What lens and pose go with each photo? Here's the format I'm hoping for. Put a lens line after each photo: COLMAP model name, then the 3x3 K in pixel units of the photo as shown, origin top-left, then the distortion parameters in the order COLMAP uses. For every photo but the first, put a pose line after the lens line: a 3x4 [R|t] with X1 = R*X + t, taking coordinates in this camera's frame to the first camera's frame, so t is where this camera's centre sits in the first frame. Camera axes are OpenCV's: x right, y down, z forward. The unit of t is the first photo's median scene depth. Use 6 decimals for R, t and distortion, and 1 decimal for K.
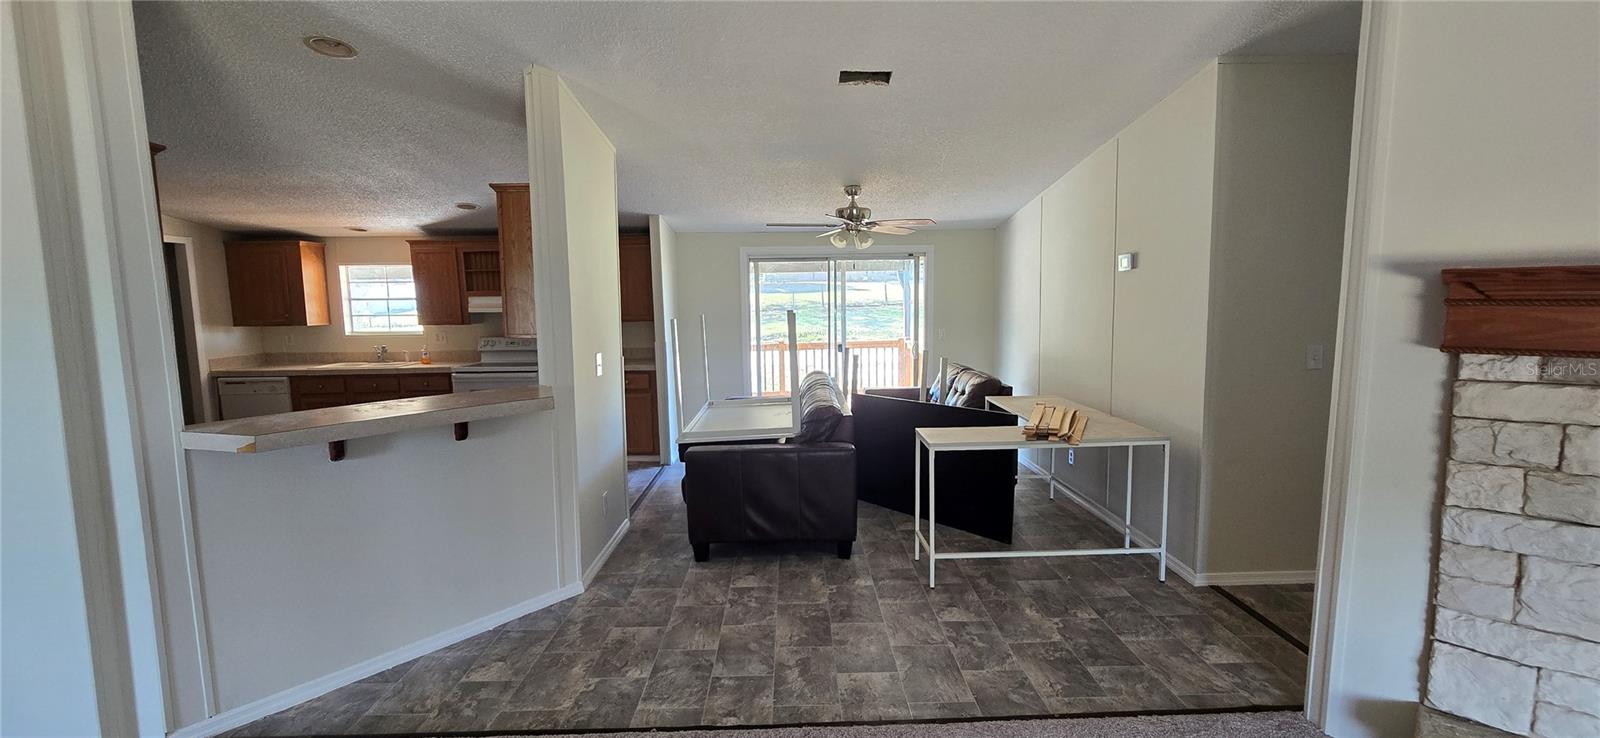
lens RADIAL K [[655.2, 0, 799.8], [0, 655.2, 368.3], [0, 0, 1]] dist [-0.013610, 0.003124]
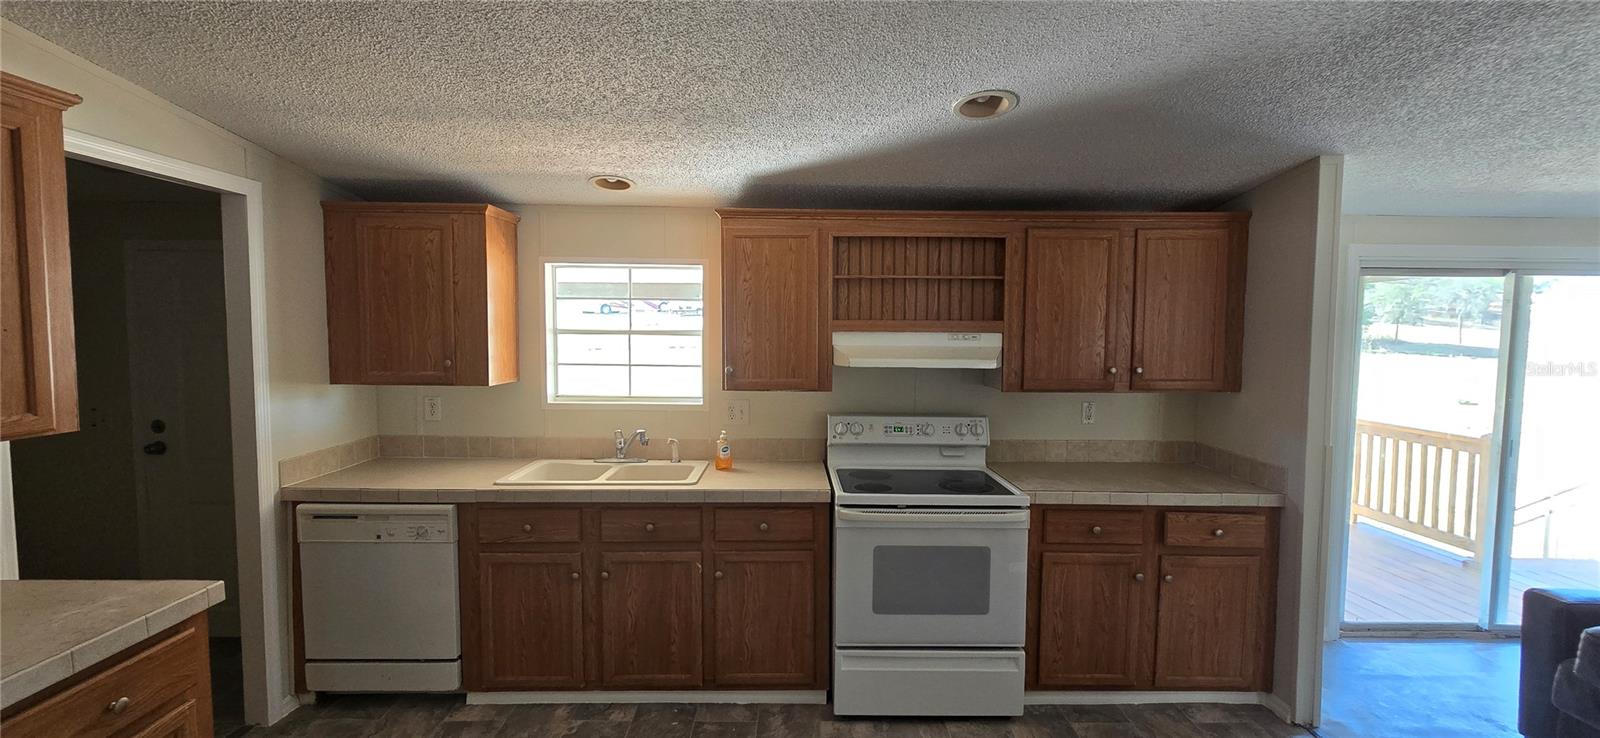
lens RADIAL K [[655.2, 0, 799.0], [0, 655.2, 366.5], [0, 0, 1]] dist [-0.013610, 0.003124]
pose [[0.999748, 0.022424, 0.001031, -1.181321], [-0.022322, 0.997950, -0.059976, -0.124044], [-0.002374, 0.059938, 0.998199, 1.174142]]
